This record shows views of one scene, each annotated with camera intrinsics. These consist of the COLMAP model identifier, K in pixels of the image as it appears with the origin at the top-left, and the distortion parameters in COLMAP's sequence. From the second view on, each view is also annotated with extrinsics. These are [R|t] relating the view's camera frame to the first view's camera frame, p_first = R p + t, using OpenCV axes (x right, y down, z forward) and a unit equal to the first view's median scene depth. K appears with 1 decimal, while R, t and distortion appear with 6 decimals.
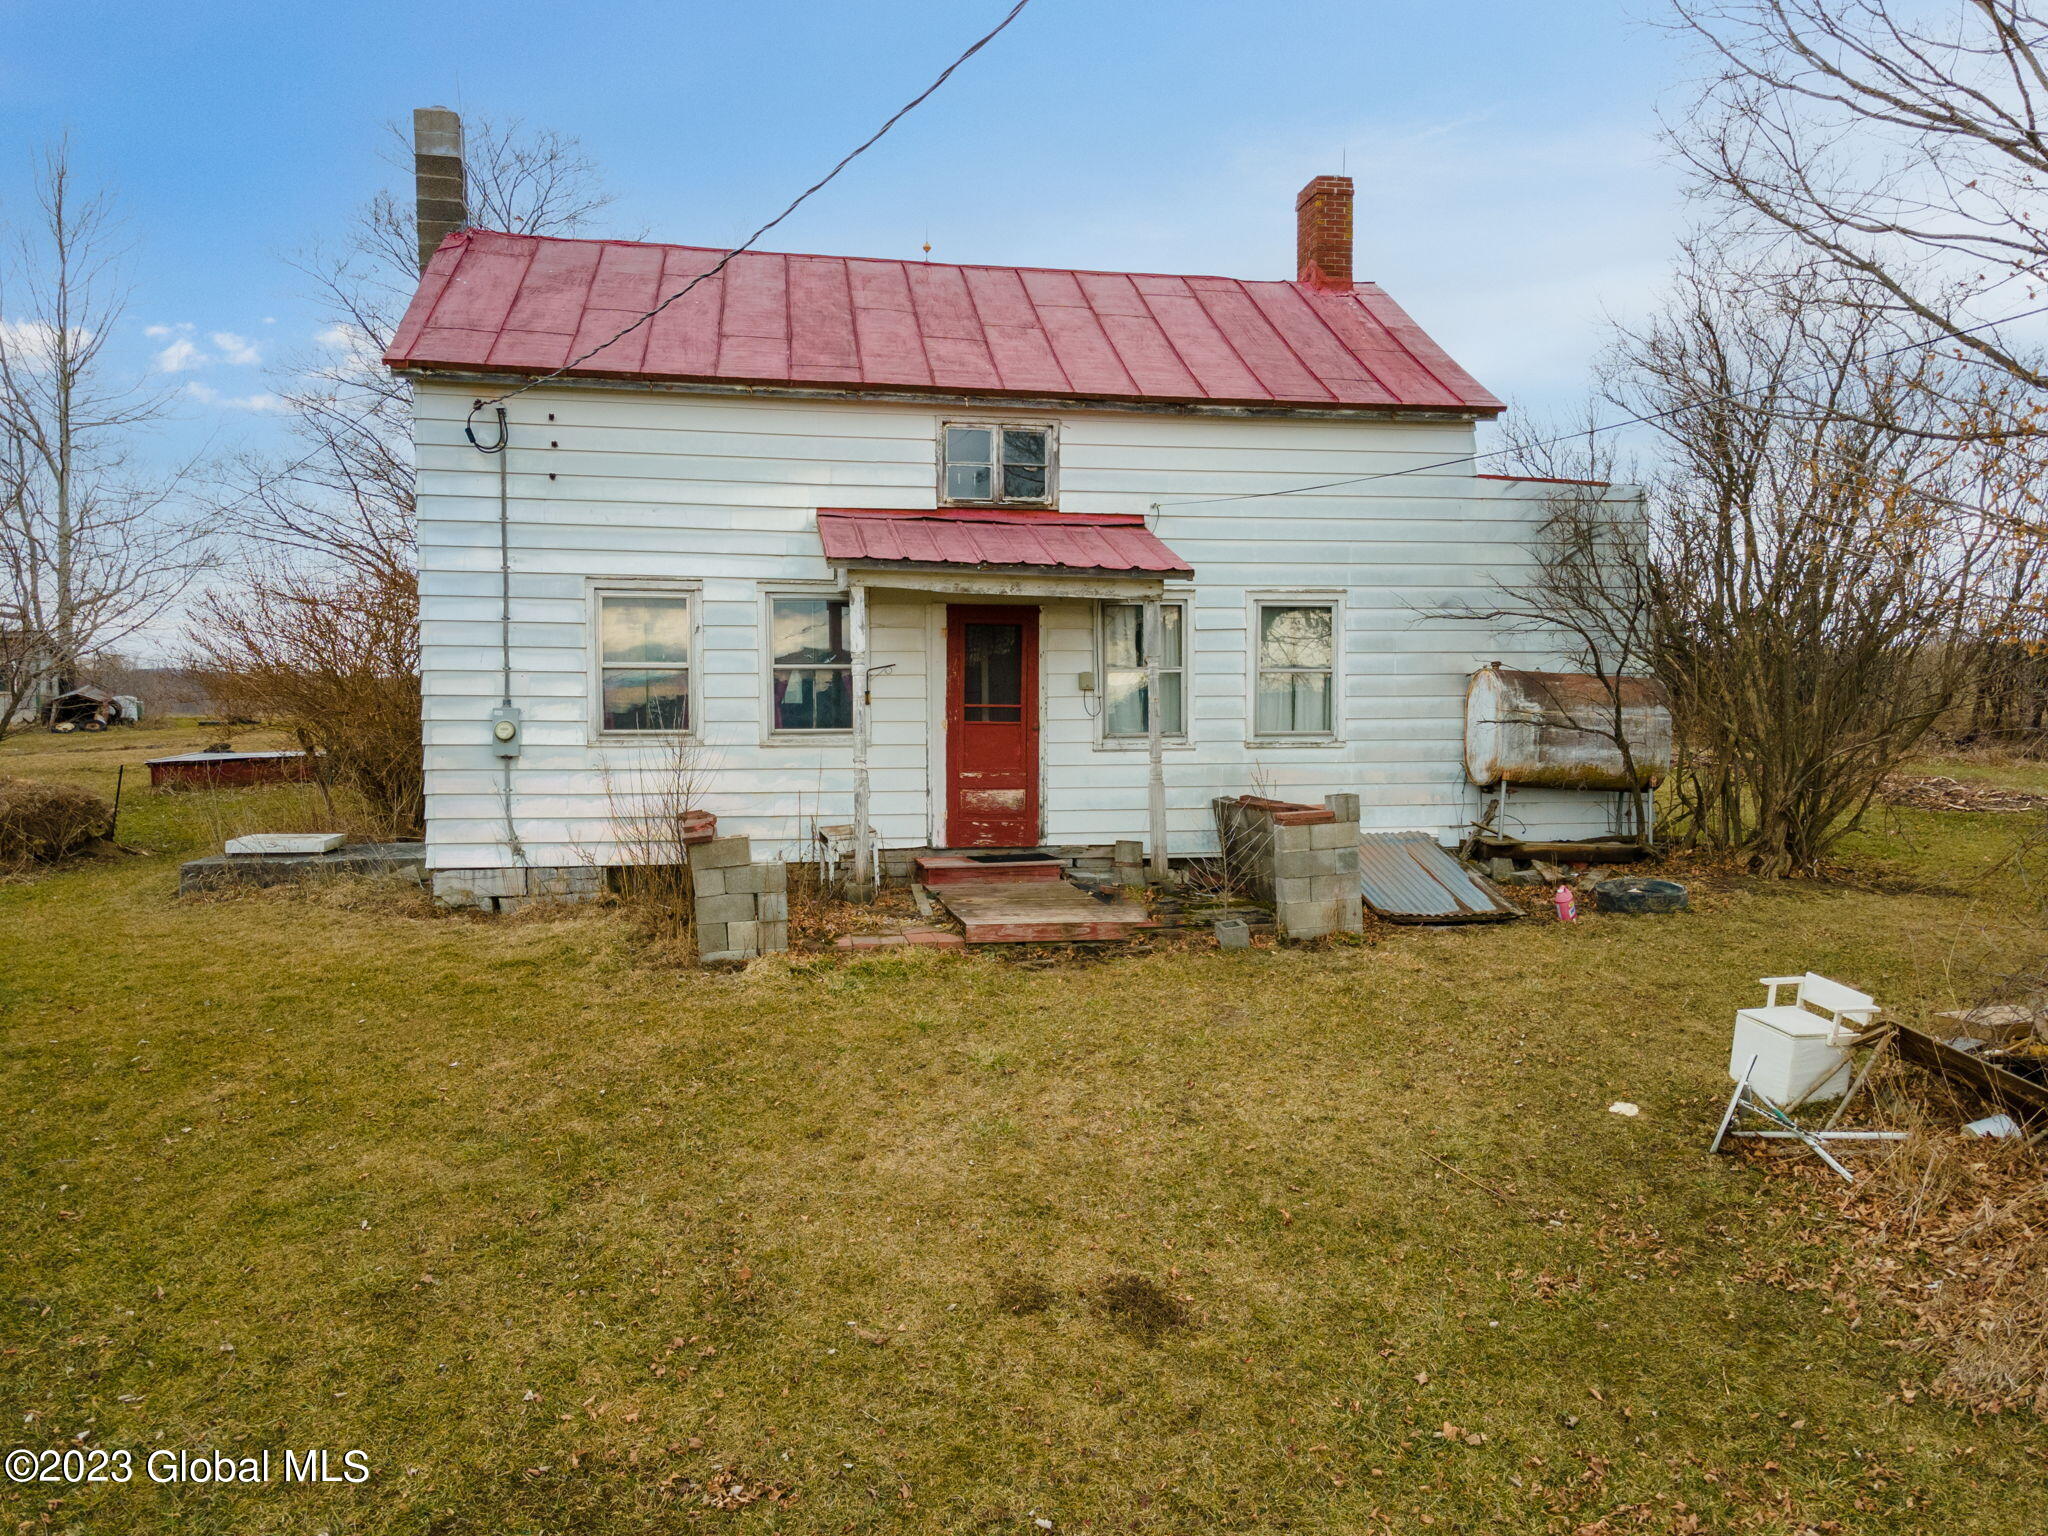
lens RADIAL K [[1498.1, 0, 1024.0], [0, 1498.1, 768.0], [0, 0, 1]] dist [0.031373, 0.005344]
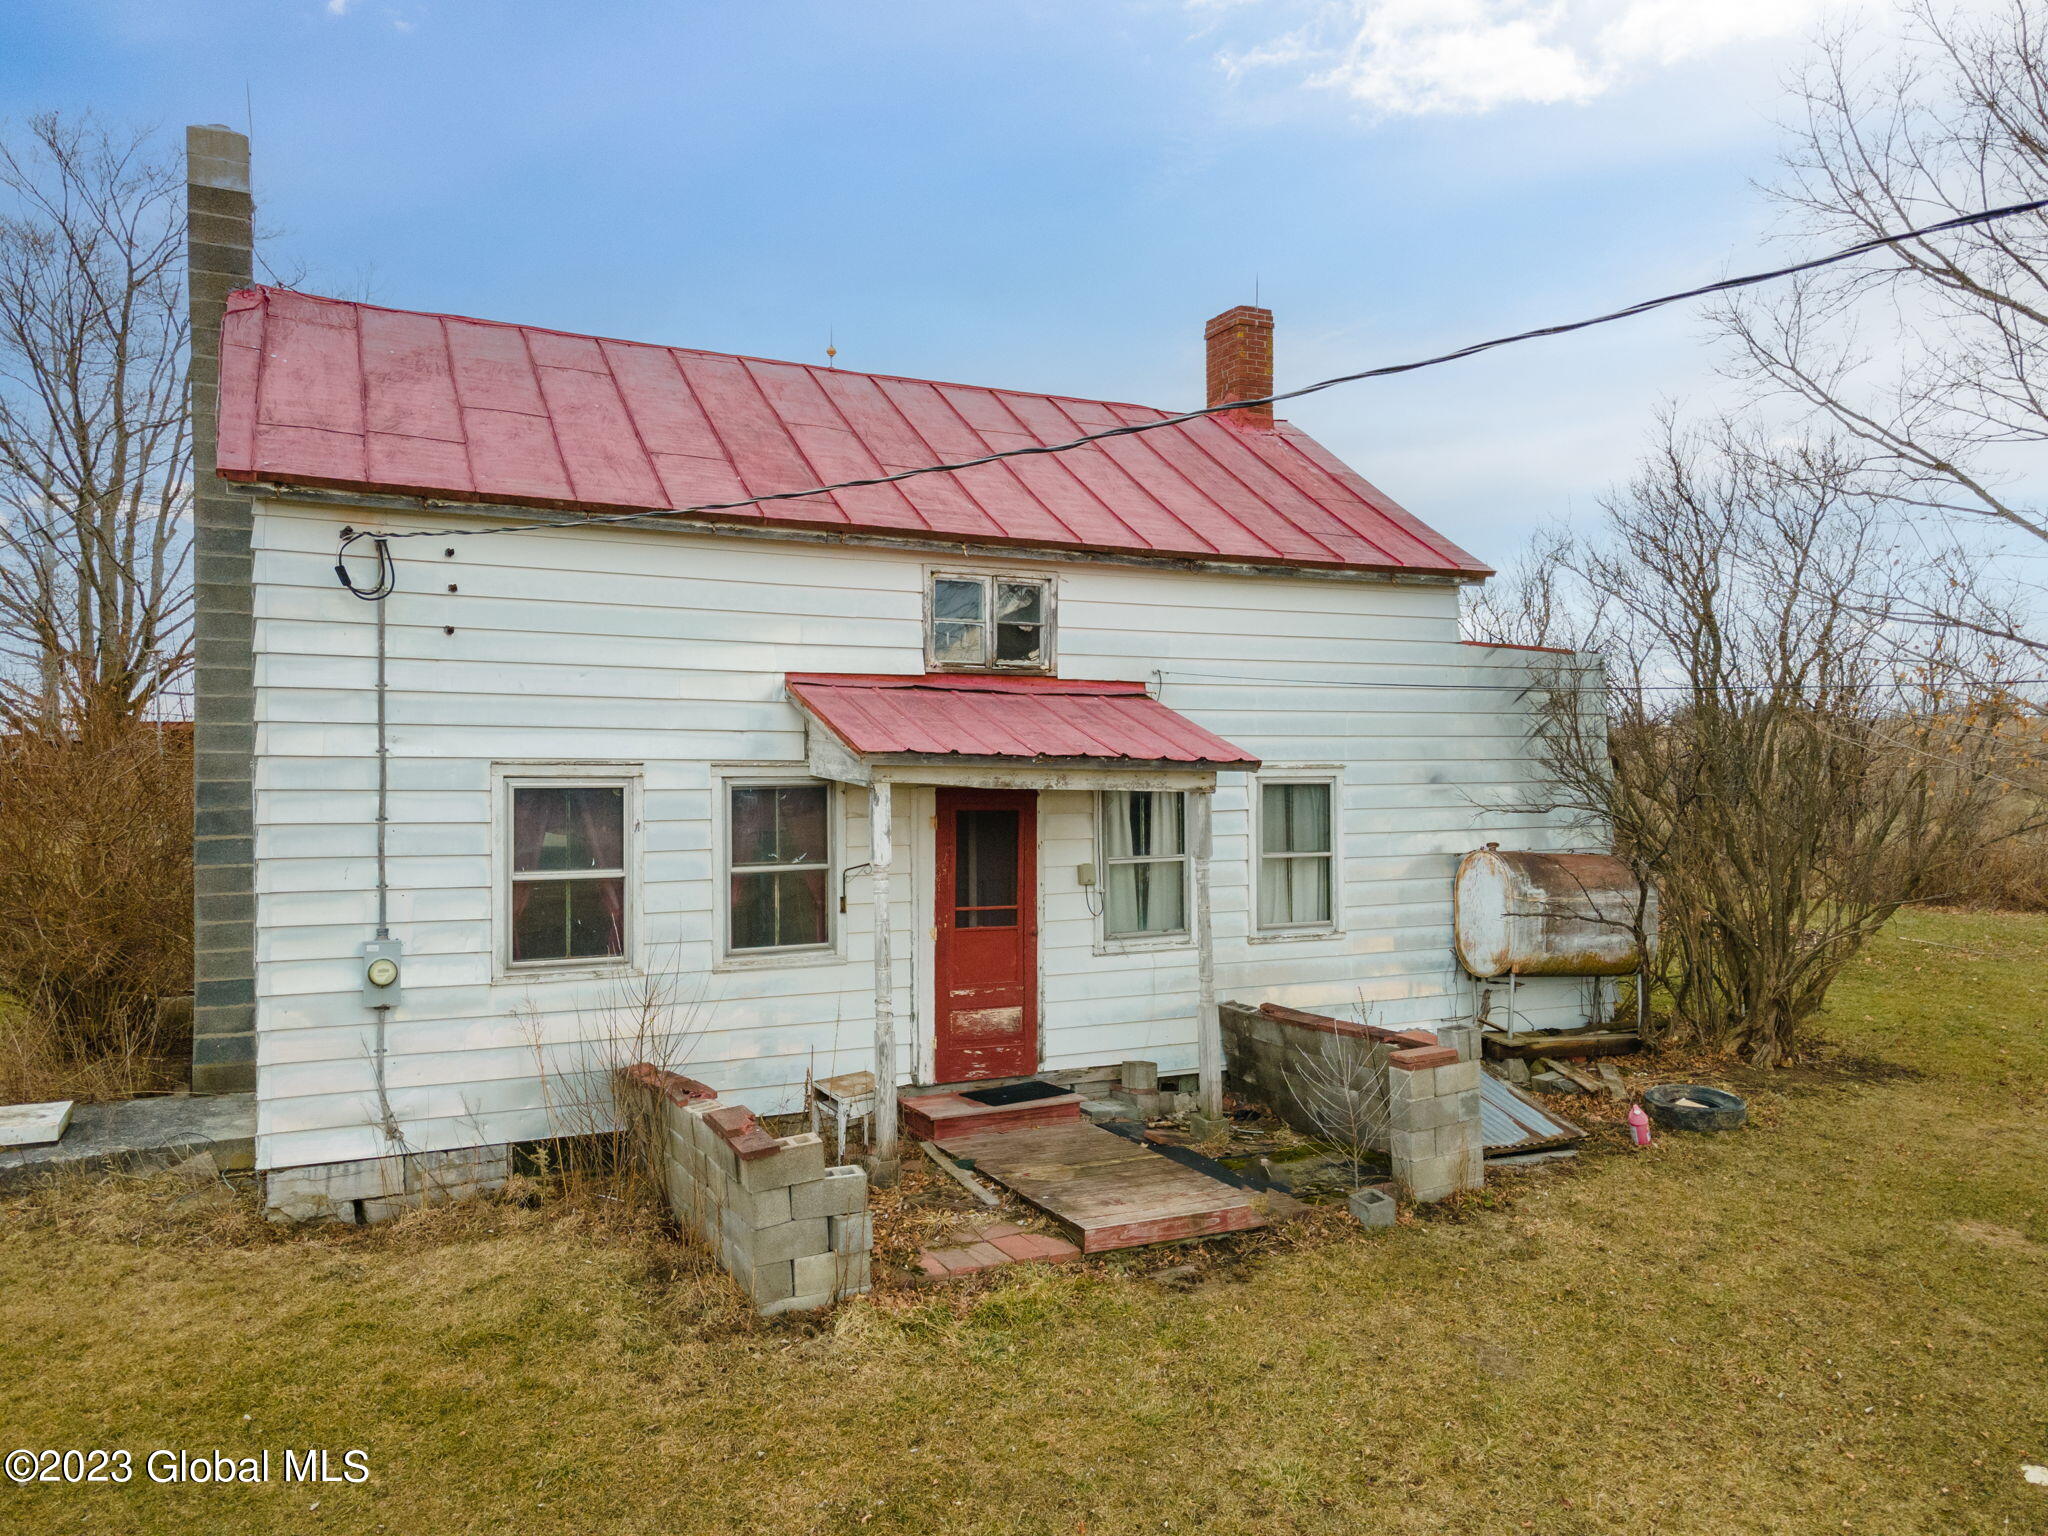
lens RADIAL K [[1495.1, 0, 1020.6], [0, 1495.1, 763.9], [0, 0, 1]] dist [0.039108, 0.009199]
pose [[0.963992, 0.000671, 0.265931, -0.224825], [0.011993, 0.998870, -0.045995, -0.083561], [-0.265661, 0.047528, 0.962894, 0.187657]]
